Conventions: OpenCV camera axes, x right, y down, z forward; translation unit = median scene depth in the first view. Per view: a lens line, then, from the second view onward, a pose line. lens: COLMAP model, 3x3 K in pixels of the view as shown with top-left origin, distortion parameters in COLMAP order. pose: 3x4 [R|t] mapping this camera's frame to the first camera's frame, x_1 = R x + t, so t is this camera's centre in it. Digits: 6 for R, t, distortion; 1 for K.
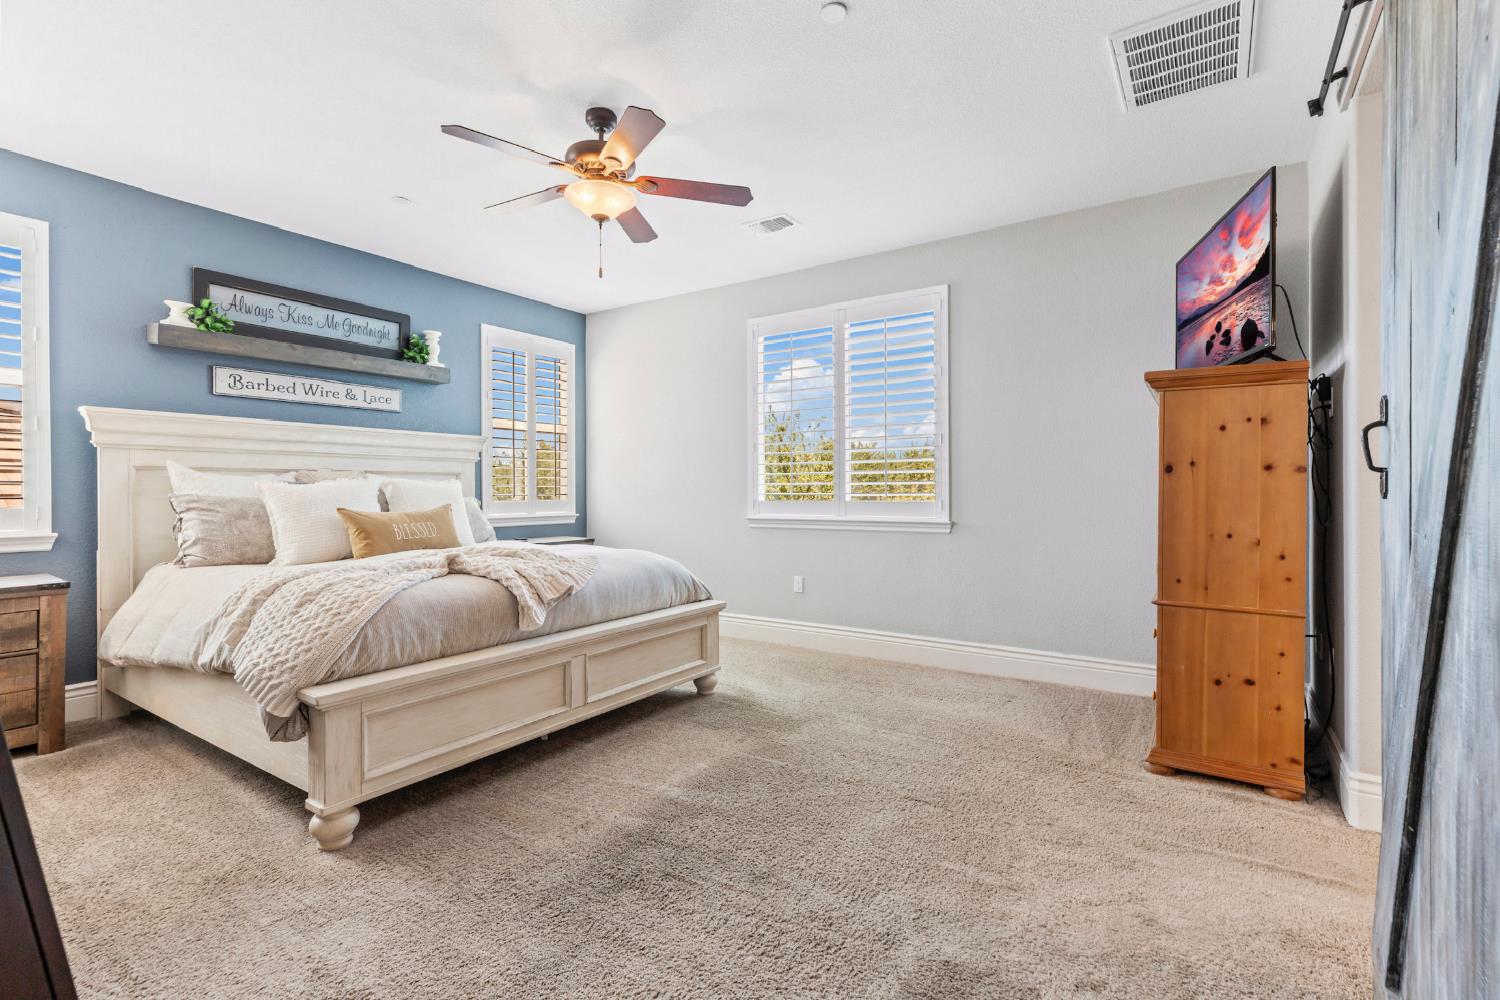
lens RADIAL K [[676.7, 0, 751.3], [0, 676.7, 493.7], [0, 0, 1]] dist [0.005638, -0.001386]
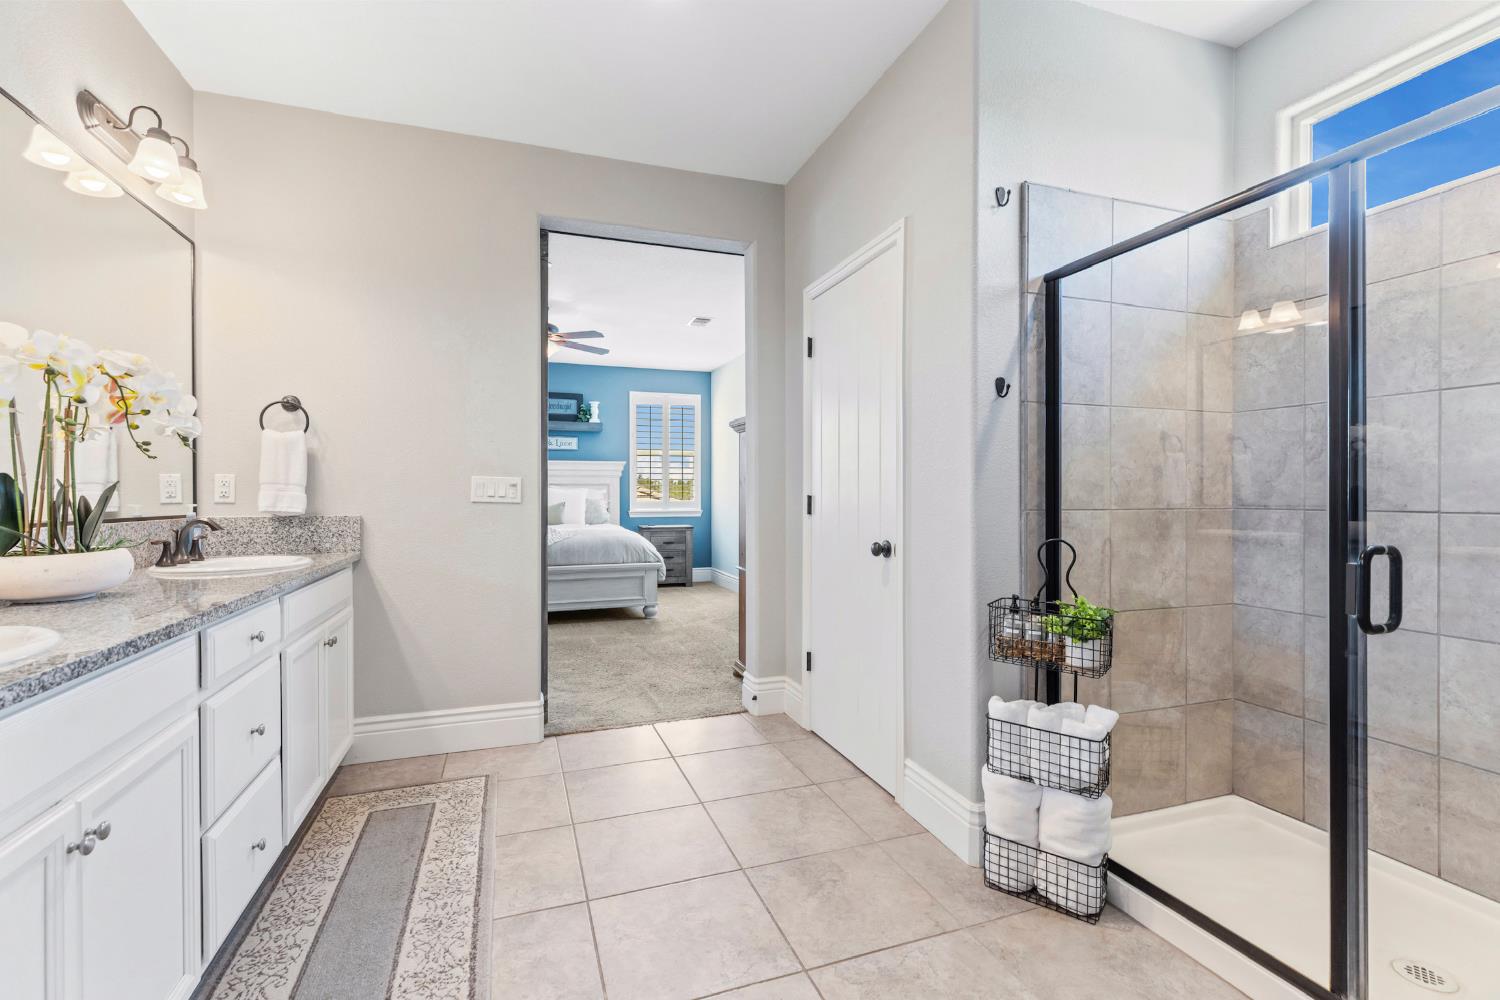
lens RADIAL K [[676.7, 0, 748.0], [0, 676.7, 497.9], [0, 0, 1]] dist [0.005638, -0.001386]
pose [[0.803267, 0.004018, -0.595605, 0.878938], [-0.002351, 0.999991, 0.003576, -0.003775], [0.595614, -0.001472, 0.803269, -0.145360]]
